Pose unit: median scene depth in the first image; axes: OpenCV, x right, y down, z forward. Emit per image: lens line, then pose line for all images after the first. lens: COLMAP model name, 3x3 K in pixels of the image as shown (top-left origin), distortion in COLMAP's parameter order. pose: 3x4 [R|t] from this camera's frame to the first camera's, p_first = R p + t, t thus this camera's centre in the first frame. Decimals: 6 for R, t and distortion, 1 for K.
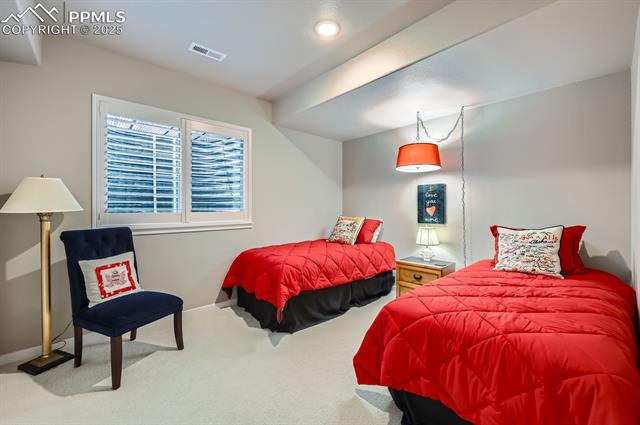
lens RADIAL K [[261.8, 0, 320.9], [0, 261.8, 209.8], [0, 0, 1]] dist [0.002175, 0.000457]
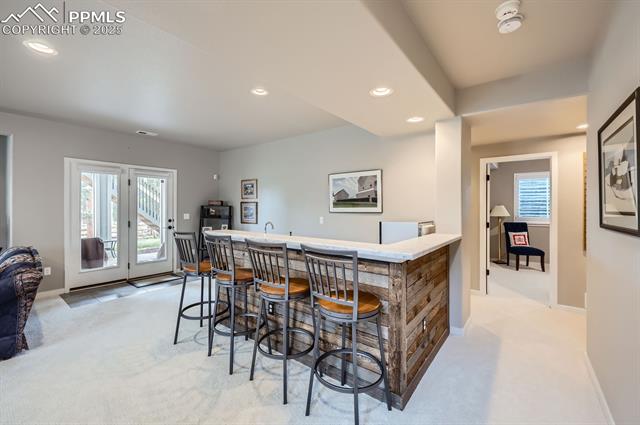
lens RADIAL K [[261.8, 0, 325.7], [0, 261.8, 212.5], [0, 0, 1]] dist [0.002175, 0.000457]
pose [[0.185267, 0.009938, -0.982638, 1.621479], [-0.007024, 0.999937, 0.008789, -0.046126], [0.982663, 0.005274, 0.185325, -1.601246]]
